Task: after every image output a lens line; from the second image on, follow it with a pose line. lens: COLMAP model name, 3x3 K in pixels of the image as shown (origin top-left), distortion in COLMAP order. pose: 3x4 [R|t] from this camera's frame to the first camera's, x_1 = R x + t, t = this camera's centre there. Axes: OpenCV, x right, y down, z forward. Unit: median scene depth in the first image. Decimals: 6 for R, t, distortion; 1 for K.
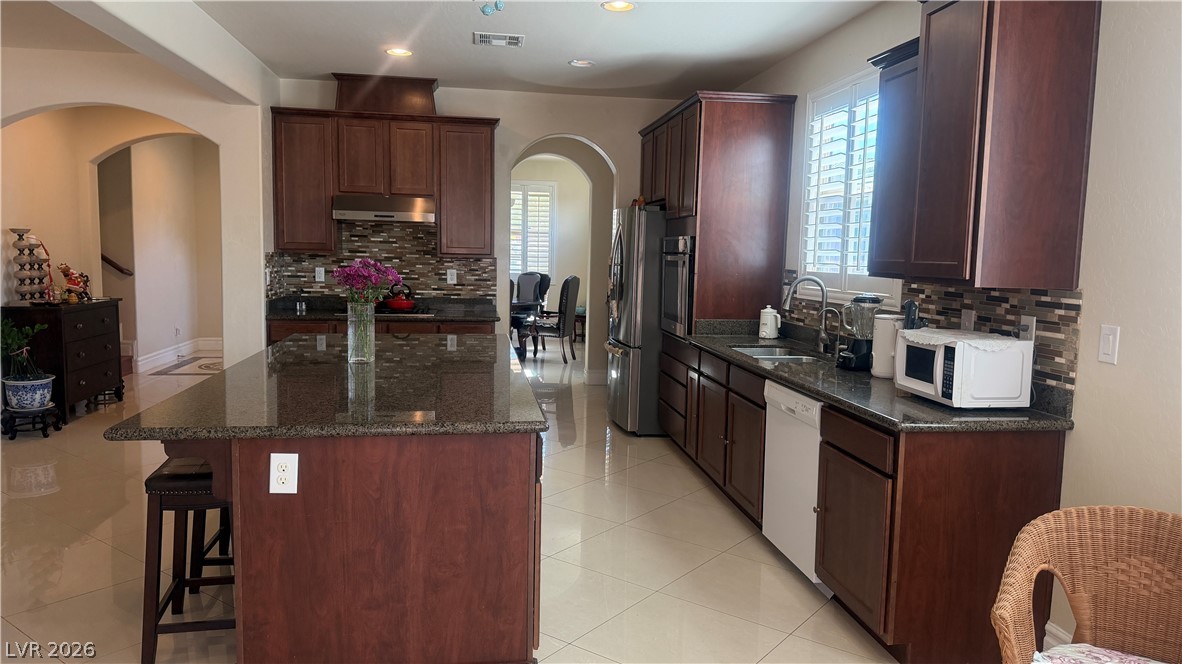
lens RADIAL K [[826.2, 0, 589.8], [0, 826.2, 338.2], [0, 0, 1]] dist [0.124744, -0.217557]
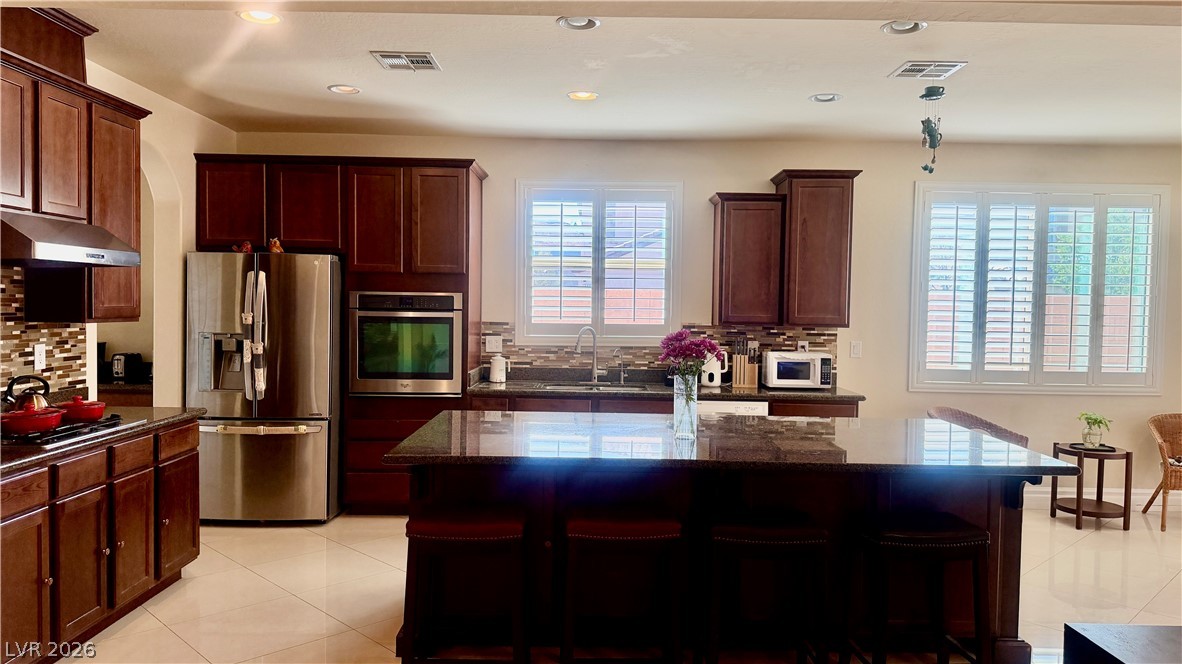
lens RADIAL K [[820.7, 0, 591.0], [0, 820.7, 332.0], [0, 0, 1]] dist [0.093240, -0.135435]
pose [[0.143887, -0.053330, 0.988156, -0.746947], [0.094098, 0.994760, 0.039985, -0.086208], [-0.985110, 0.087230, 0.148152, 0.591551]]
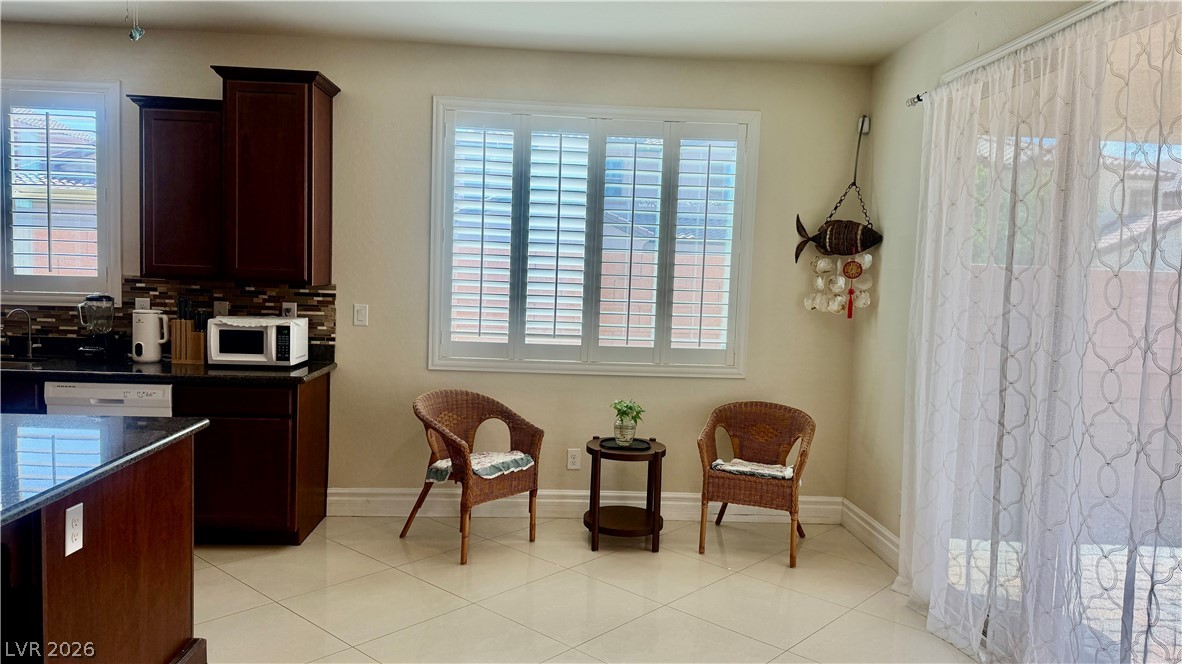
lens RADIAL K [[815.4, 0, 595.7], [0, 815.4, 331.8], [0, 0, 1]] dist [0.092974, -0.130883]
pose [[0.078804, -0.094526, 0.992398, -0.460956], [0.073953, 0.993306, 0.088740, -0.032153], [-0.994143, 0.066398, 0.085267, 0.154100]]
